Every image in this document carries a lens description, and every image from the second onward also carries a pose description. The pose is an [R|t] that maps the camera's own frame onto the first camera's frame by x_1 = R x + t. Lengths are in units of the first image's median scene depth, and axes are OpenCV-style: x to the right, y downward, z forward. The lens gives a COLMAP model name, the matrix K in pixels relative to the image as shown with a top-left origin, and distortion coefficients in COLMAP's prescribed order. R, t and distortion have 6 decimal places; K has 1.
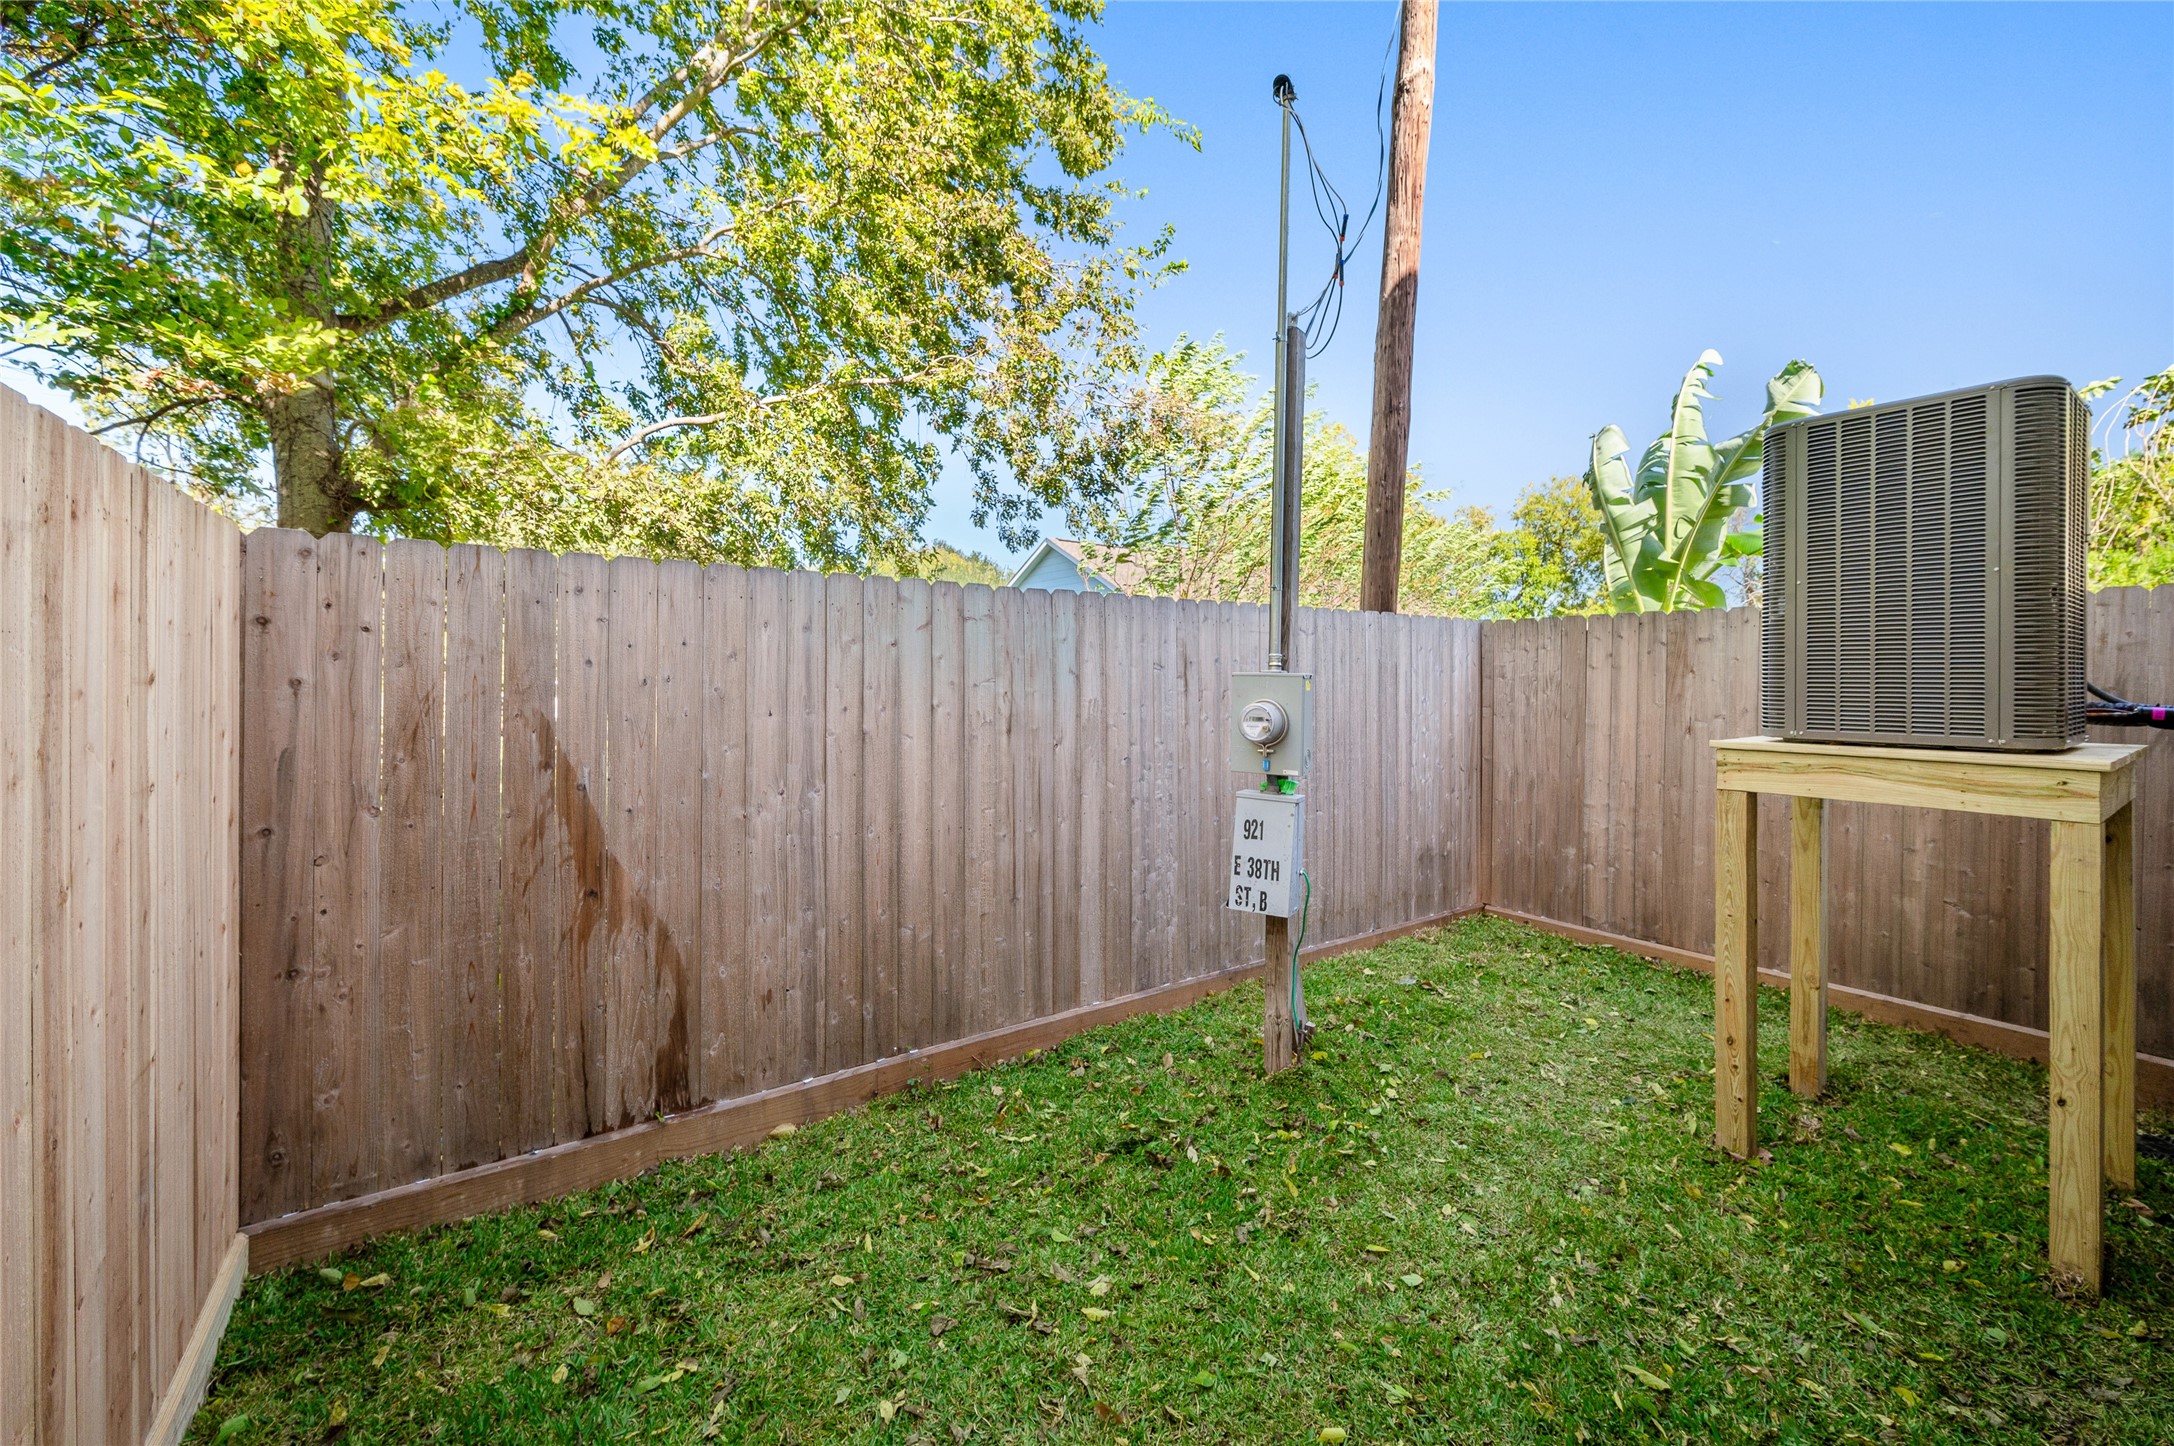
lens RADIAL K [[875.1, 0, 1095.9], [0, 875.1, 679.2], [0, 0, 1]] dist [-0.003314, -0.000062]
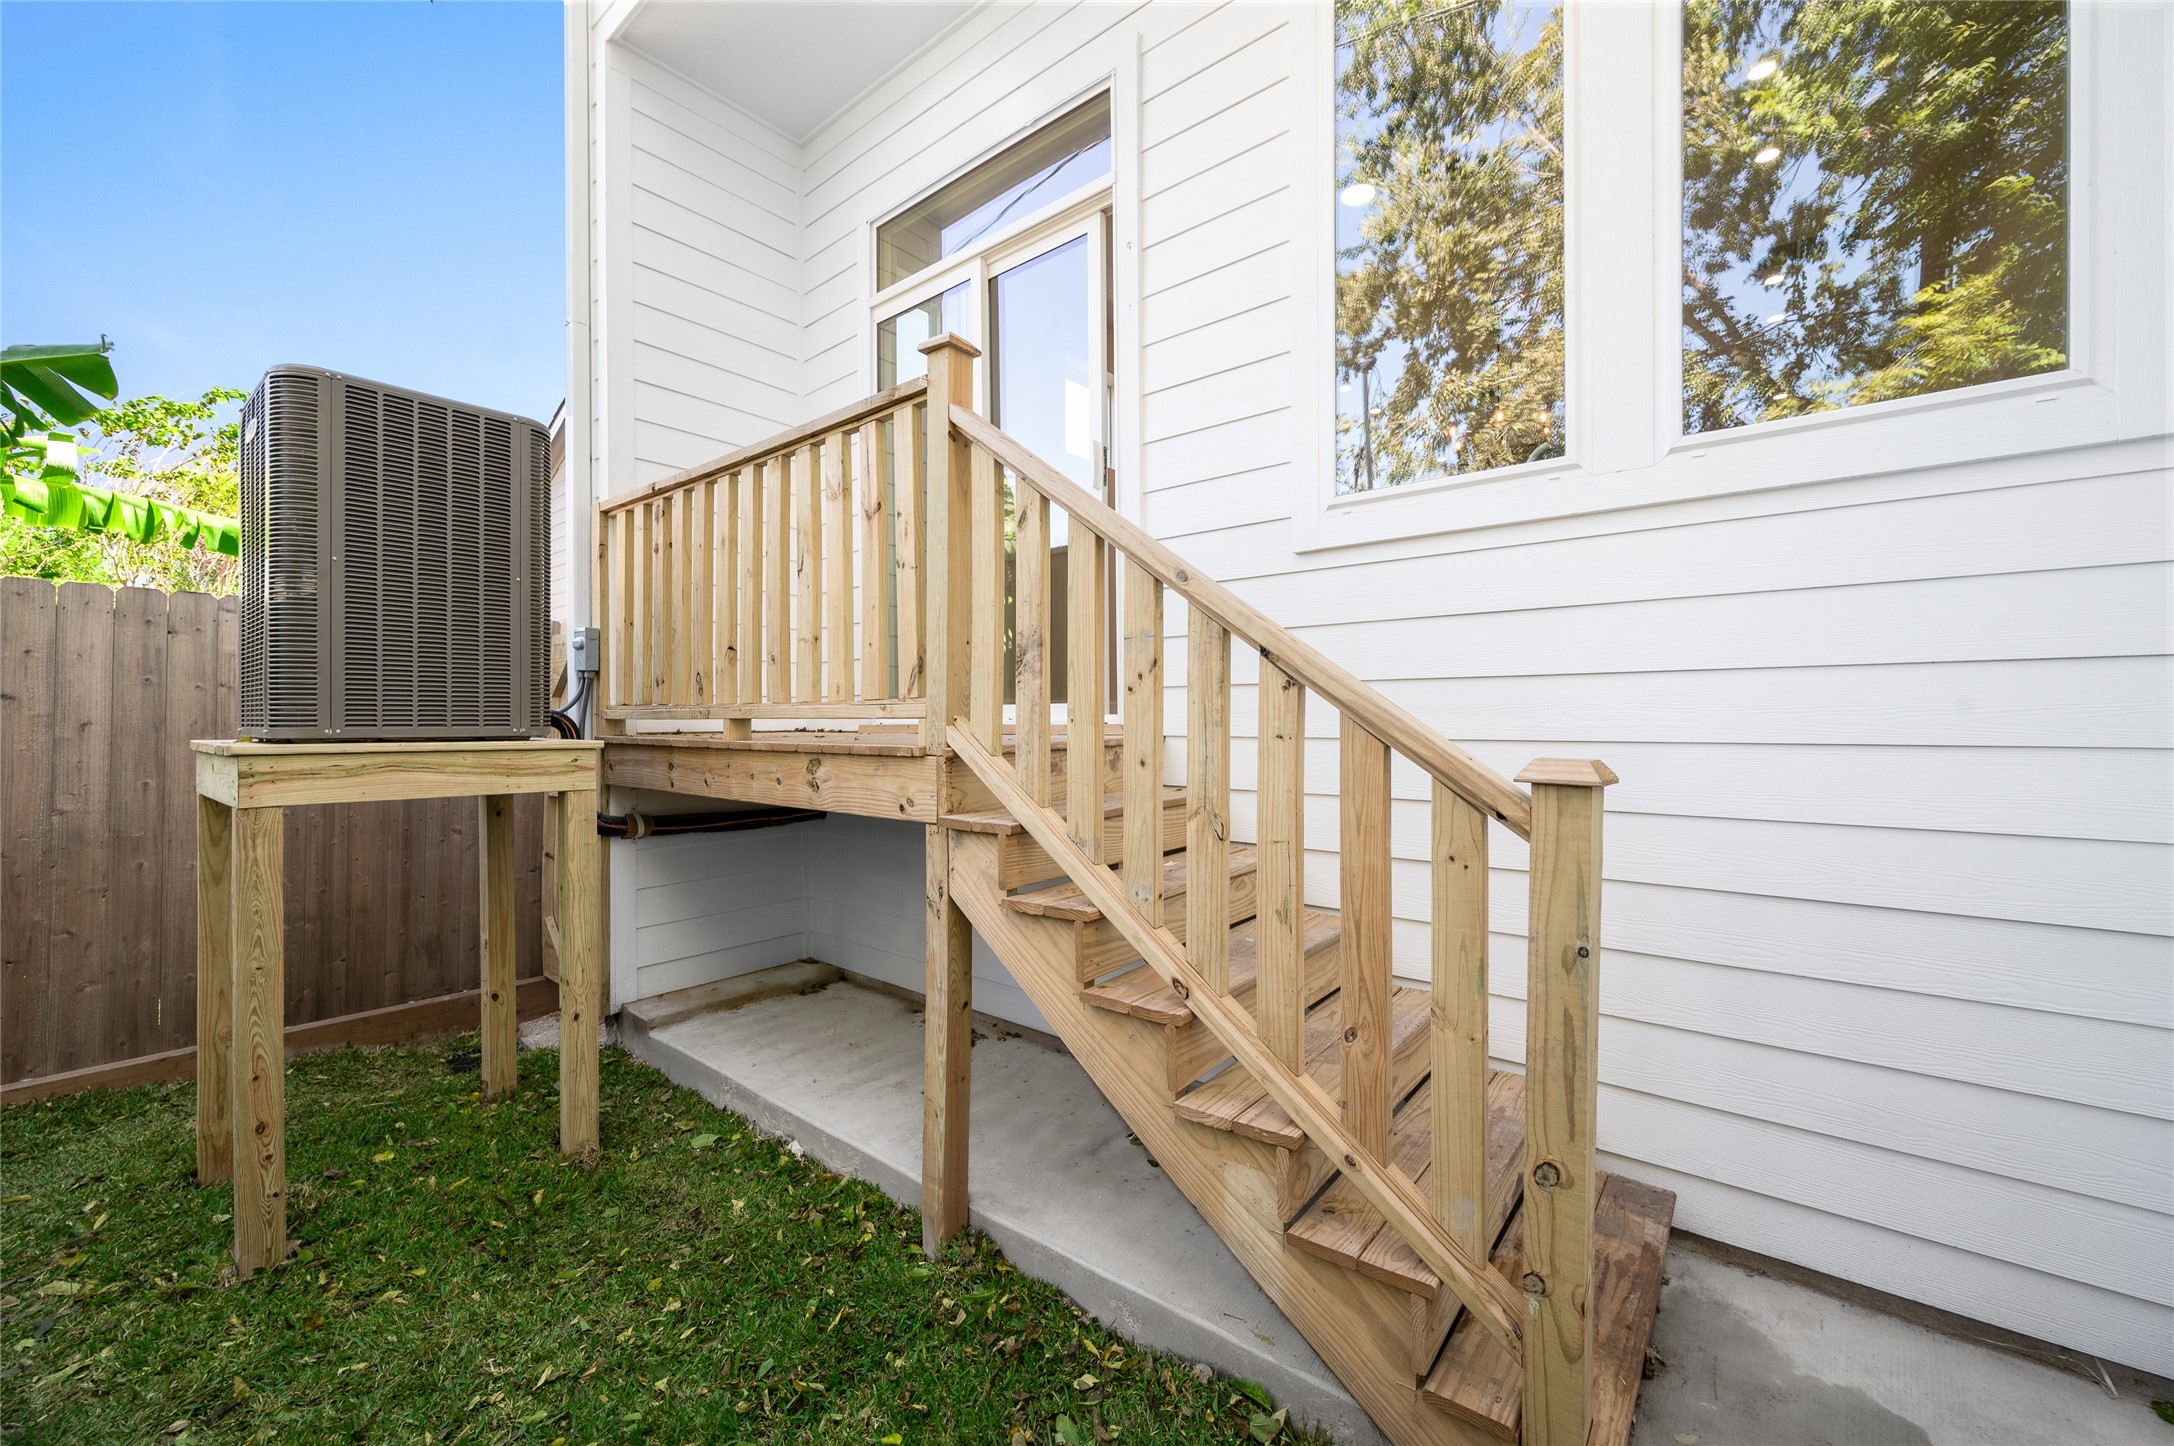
lens RADIAL K [[856.5, 0, 1087.0], [0, 856.5, 723.0], [0, 0, 1]] dist [-0.000479, -0.000106]
pose [[-0.267711, -0.002729, 0.963495, -0.226100], [-0.000973, 0.999996, 0.002562, 0.053265], [-0.963499, -0.000252, -0.267713, 0.536315]]
